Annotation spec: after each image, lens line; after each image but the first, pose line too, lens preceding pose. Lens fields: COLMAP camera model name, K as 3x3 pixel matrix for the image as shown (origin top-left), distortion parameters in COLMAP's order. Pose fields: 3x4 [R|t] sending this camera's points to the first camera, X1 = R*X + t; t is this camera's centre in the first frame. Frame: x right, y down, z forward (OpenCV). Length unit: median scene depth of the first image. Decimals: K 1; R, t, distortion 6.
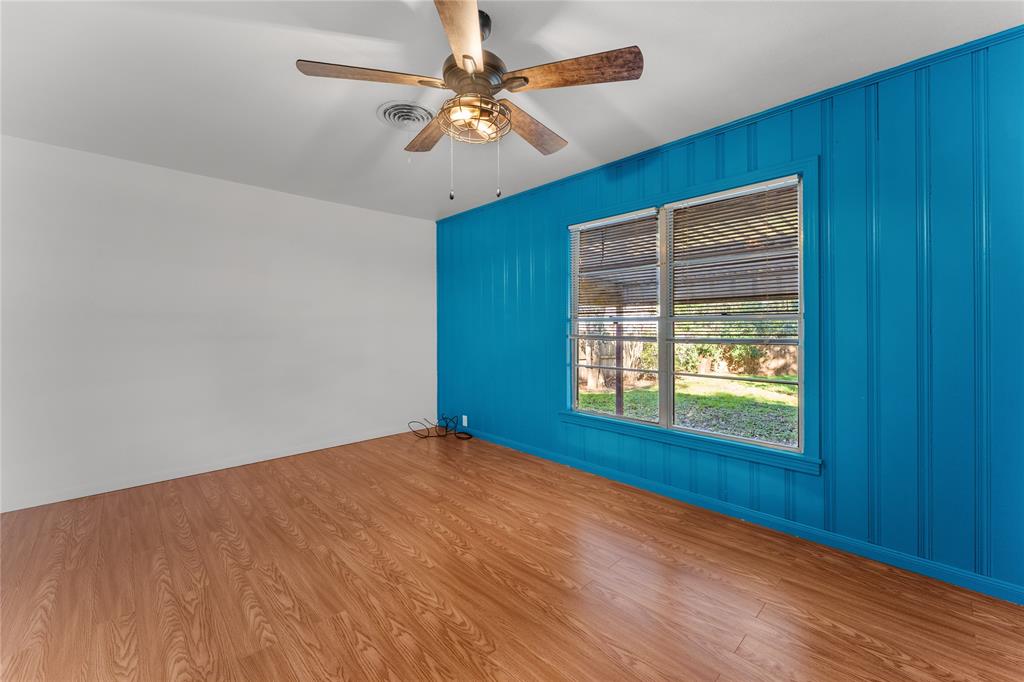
lens RADIAL K [[417.4, 0, 510.4], [0, 417.4, 332.7], [0, 0, 1]] dist [-0.005348, -0.000354]
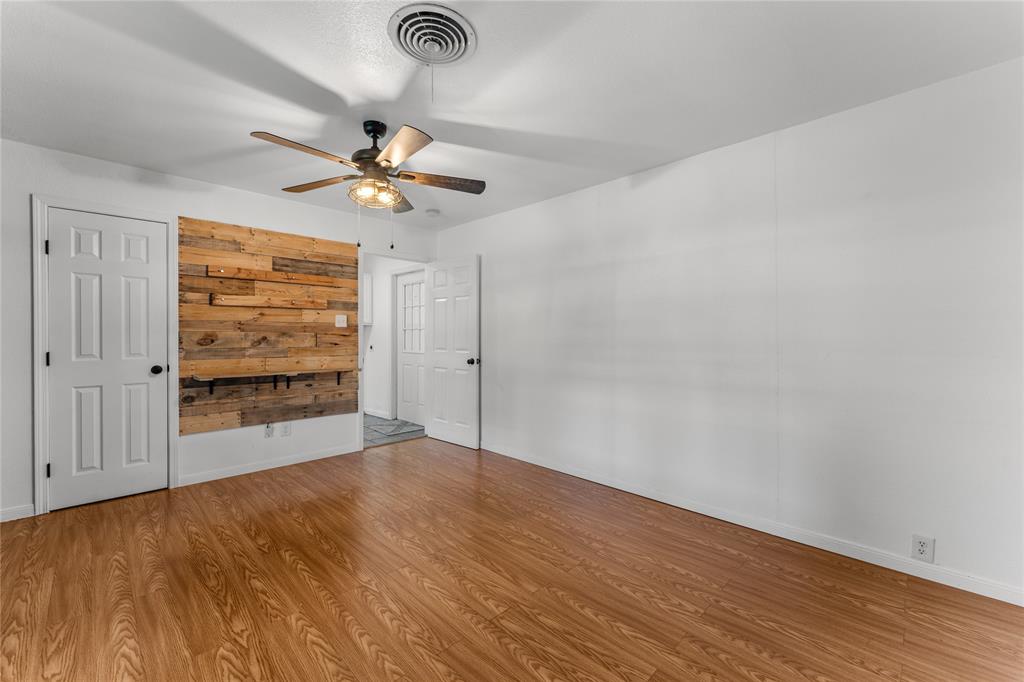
lens RADIAL K [[417.4, 0, 513.6], [0, 417.4, 337.9], [0, 0, 1]] dist [-0.005348, -0.000354]
pose [[-0.999368, 0.000045, -0.035540, -0.392679], [-0.000471, 0.999895, 0.014488, -0.018500], [0.035537, 0.014496, -0.999263, 1.894598]]
